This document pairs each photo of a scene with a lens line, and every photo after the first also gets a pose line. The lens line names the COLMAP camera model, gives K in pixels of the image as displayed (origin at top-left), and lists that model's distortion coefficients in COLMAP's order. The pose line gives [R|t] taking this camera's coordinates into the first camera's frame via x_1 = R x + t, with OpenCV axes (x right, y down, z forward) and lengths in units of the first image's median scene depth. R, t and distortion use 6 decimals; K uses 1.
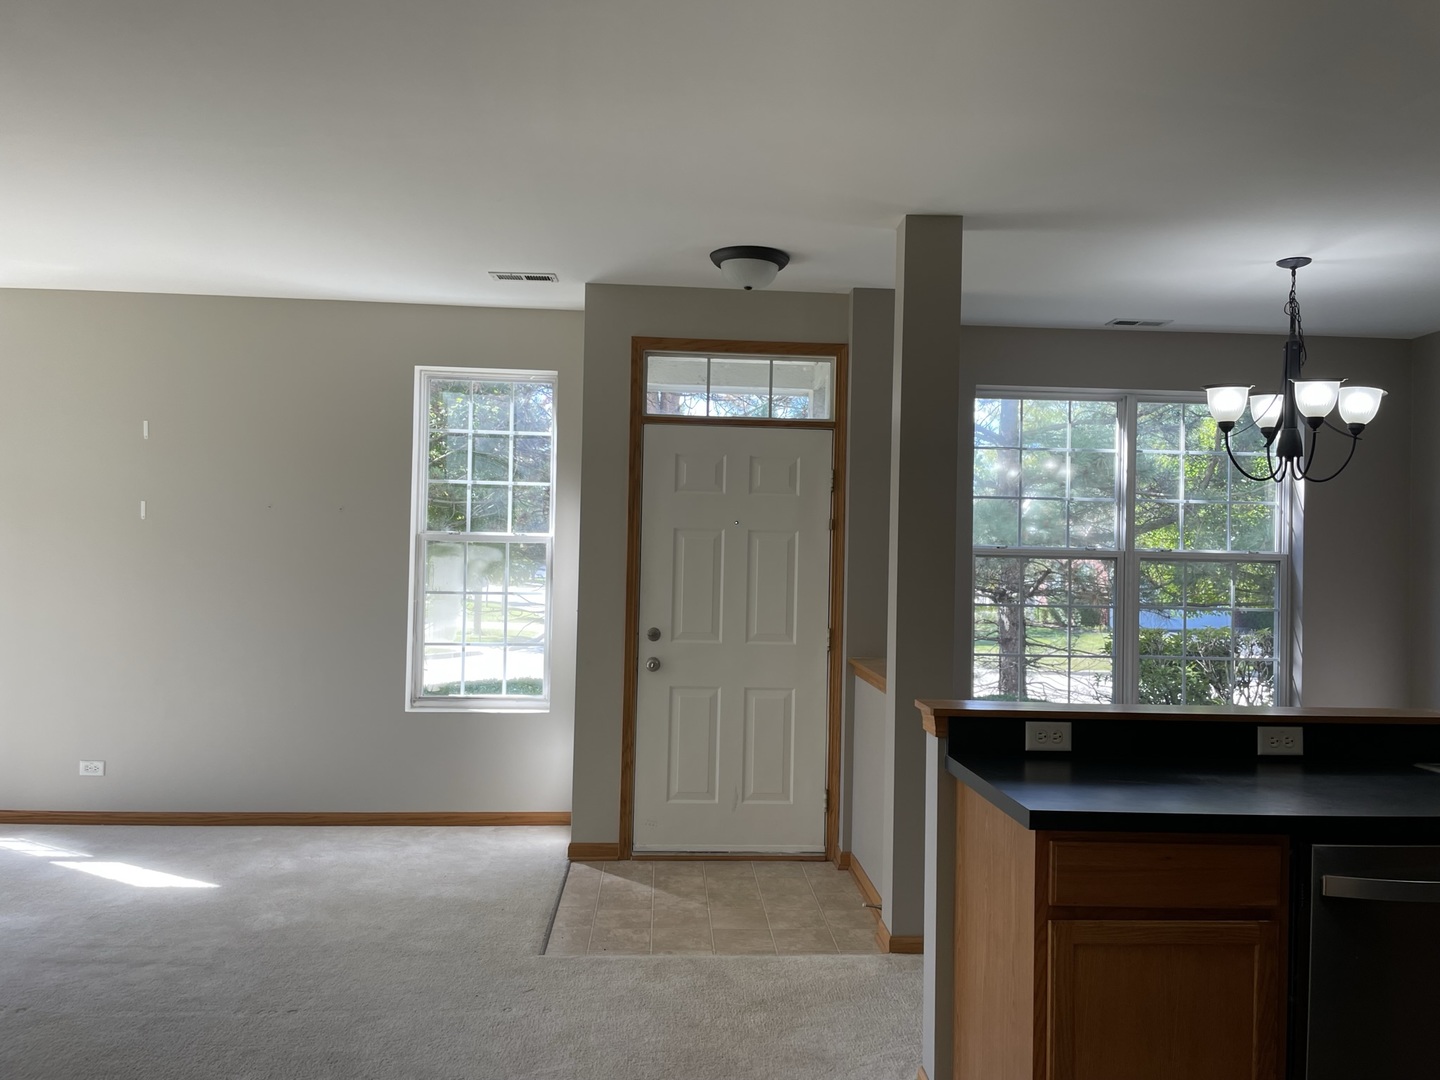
lens RADIAL K [[1098.2, 0, 726.2], [0, 1098.2, 547.4], [0, 0, 1]] dist [0.100629, -0.135257]
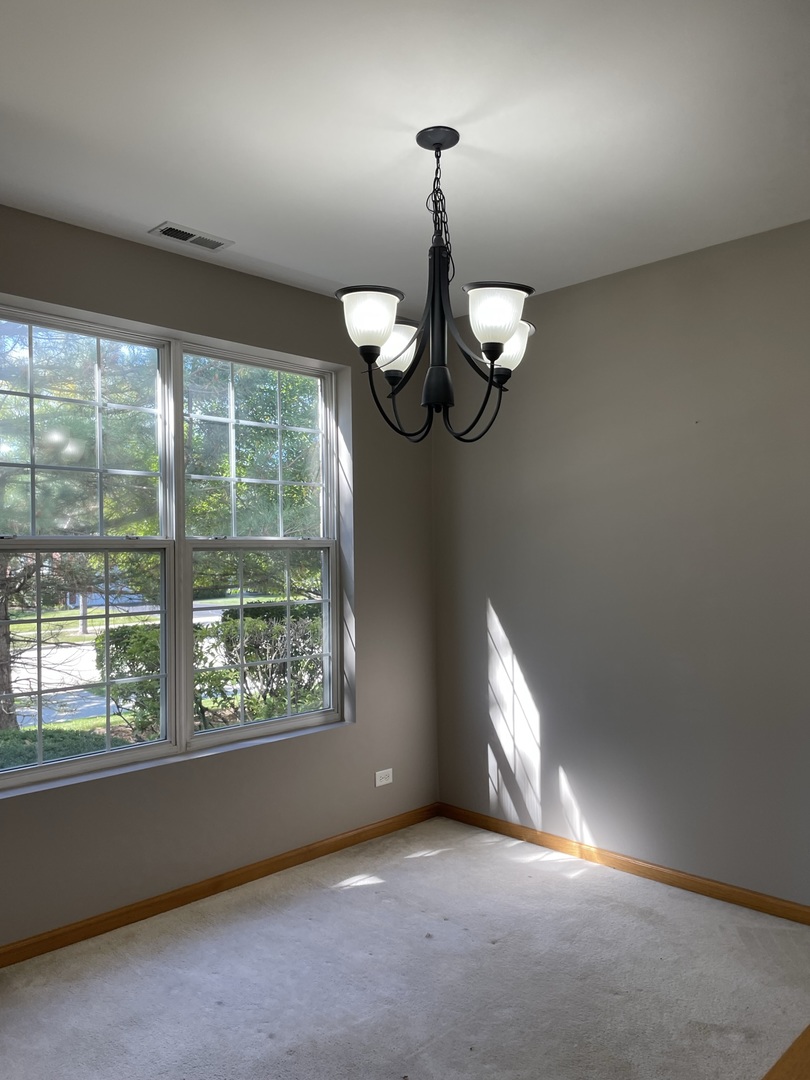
lens RADIAL K [[823.6, 0, 405.0], [0, 823.6, 540.0], [0, 0, 1]] dist [0.100629, -0.135257]
pose [[0.746870, -0.018491, 0.664713, 0.075537], [0.019075, 0.999798, 0.006379, 0.002425], [-0.664697, 0.007915, 0.747071, 0.374817]]
